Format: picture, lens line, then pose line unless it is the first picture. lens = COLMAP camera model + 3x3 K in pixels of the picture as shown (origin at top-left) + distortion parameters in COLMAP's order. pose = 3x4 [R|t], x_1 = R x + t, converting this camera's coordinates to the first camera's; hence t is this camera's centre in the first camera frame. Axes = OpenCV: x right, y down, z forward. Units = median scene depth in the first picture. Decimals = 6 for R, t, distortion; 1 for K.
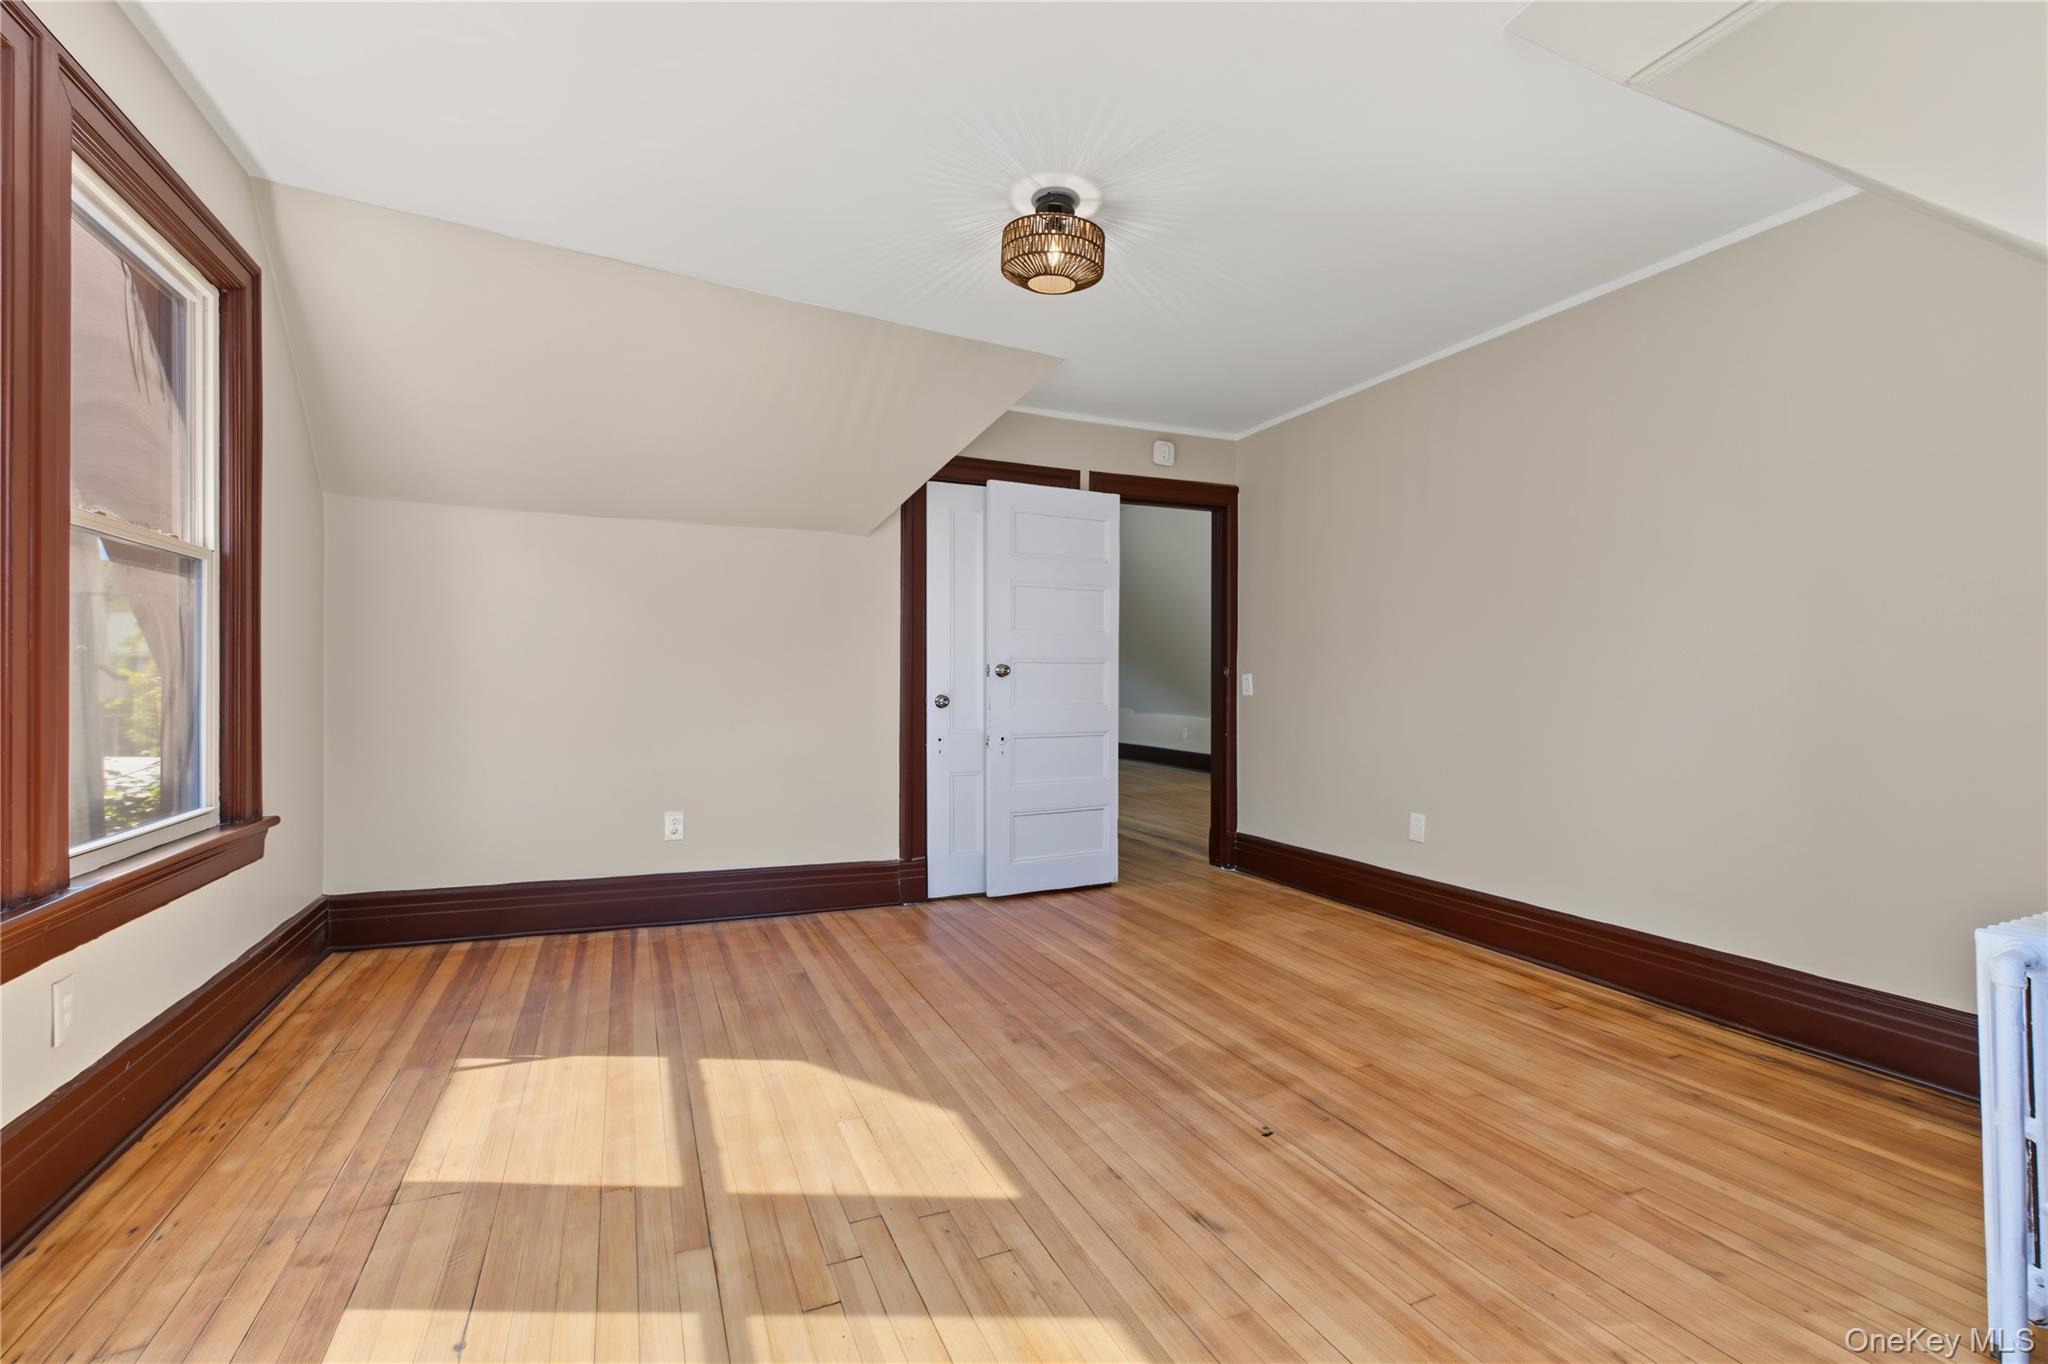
lens RADIAL K [[878.2, 0, 1031.3], [0, 878.2, 674.0], [0, 0, 1]] dist [0.001309, 0.000071]
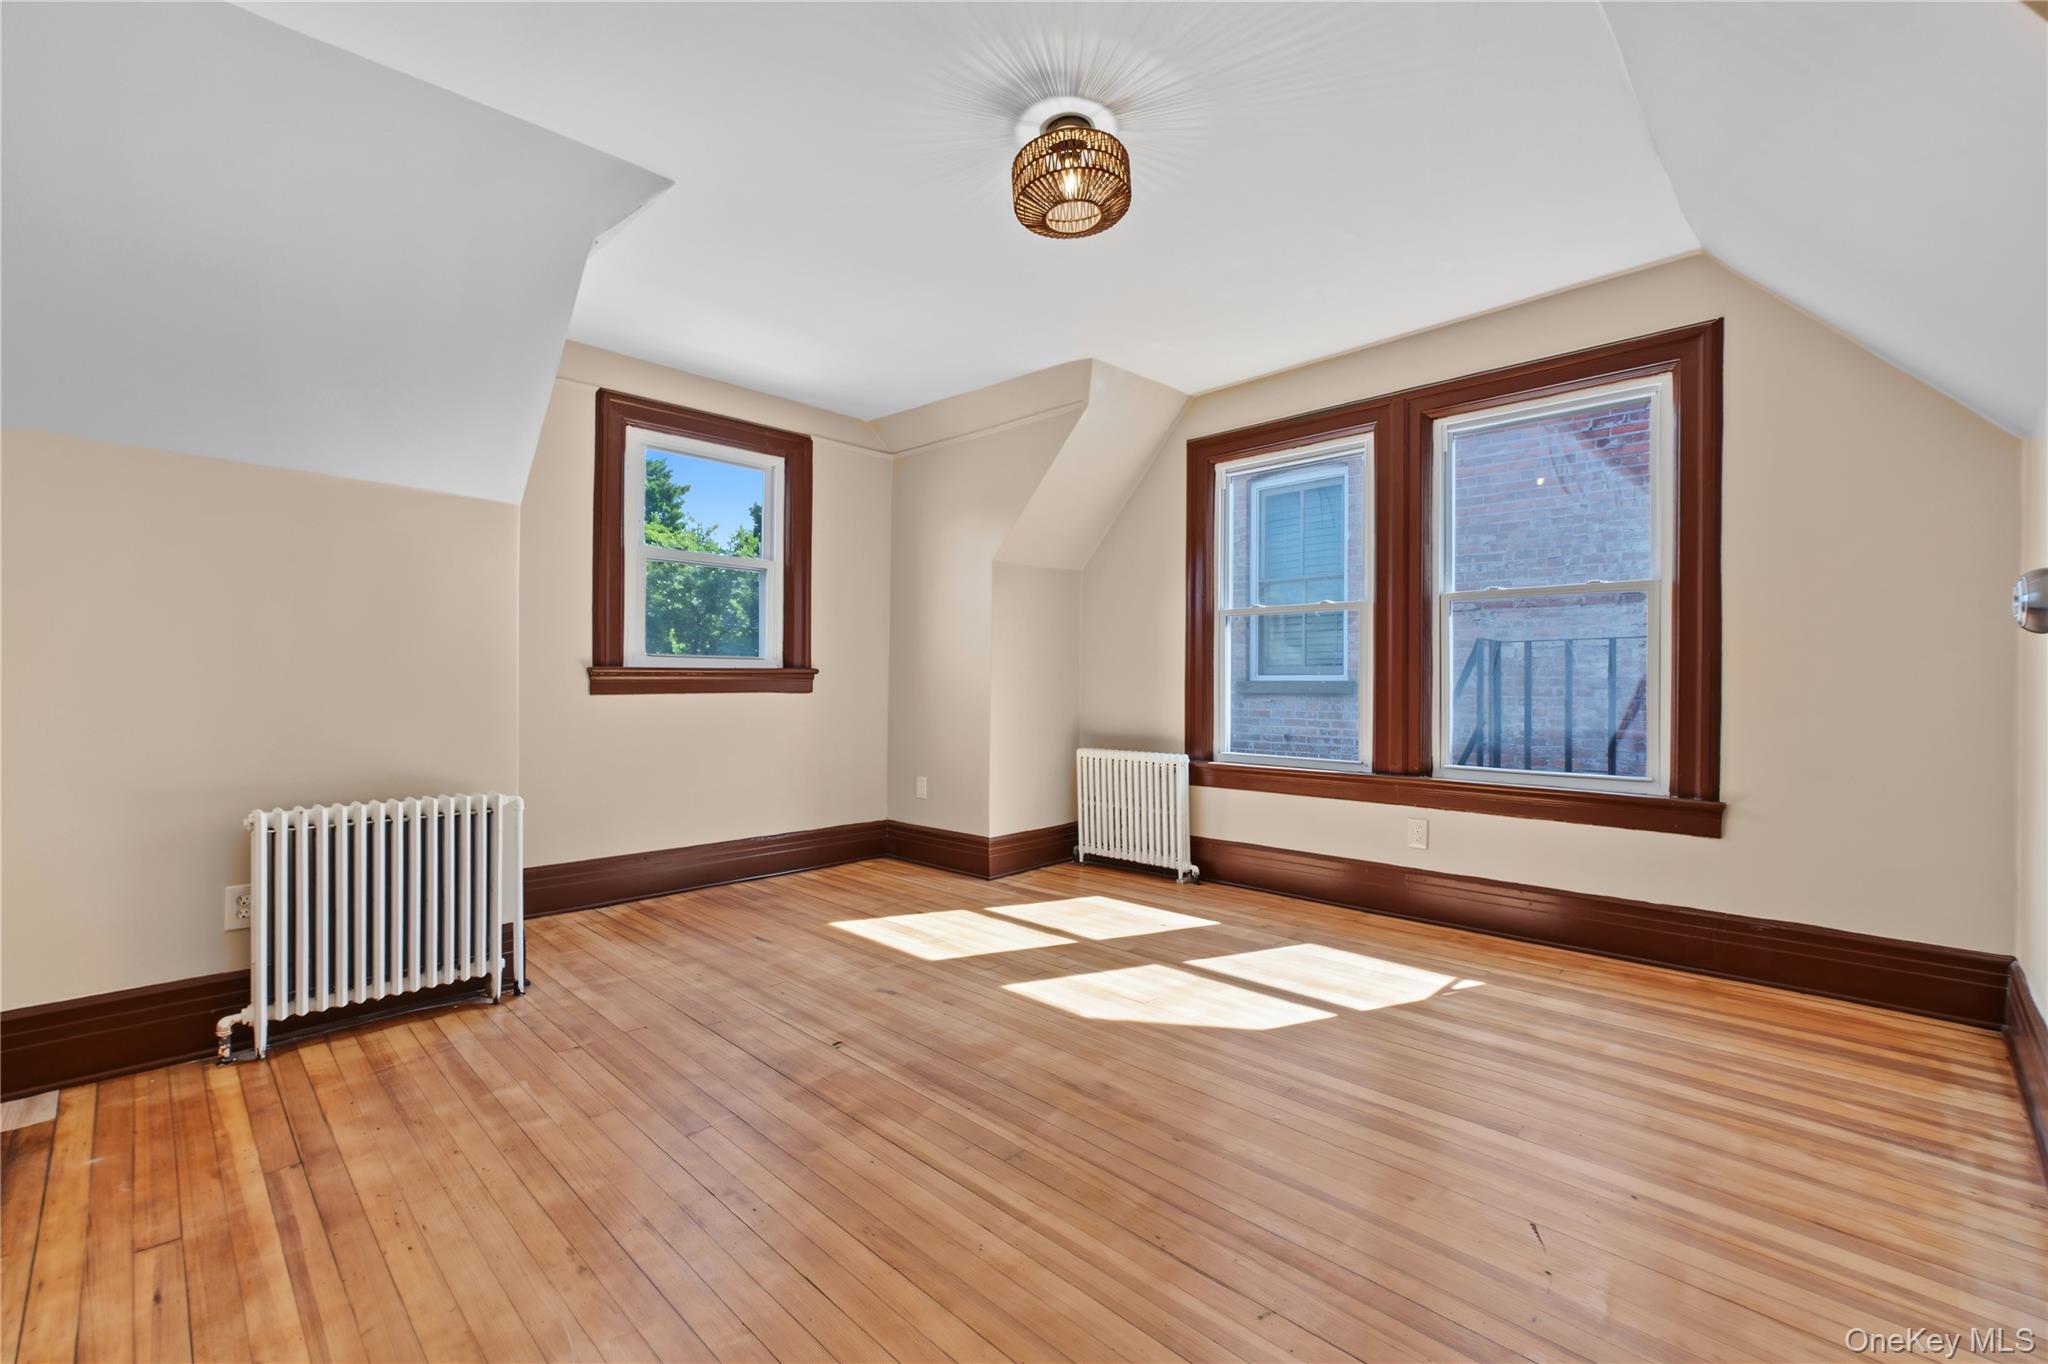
lens RADIAL K [[878.2, 0, 1025.0], [0, 878.2, 687.3], [0, 0, 1]] dist [0.001309, 0.000071]
pose [[-0.938962, -0.008094, -0.343926, 0.406171], [-0.007277, 0.999967, -0.003668, 0.030381], [0.343944, -0.000941, -0.938990, 2.028159]]
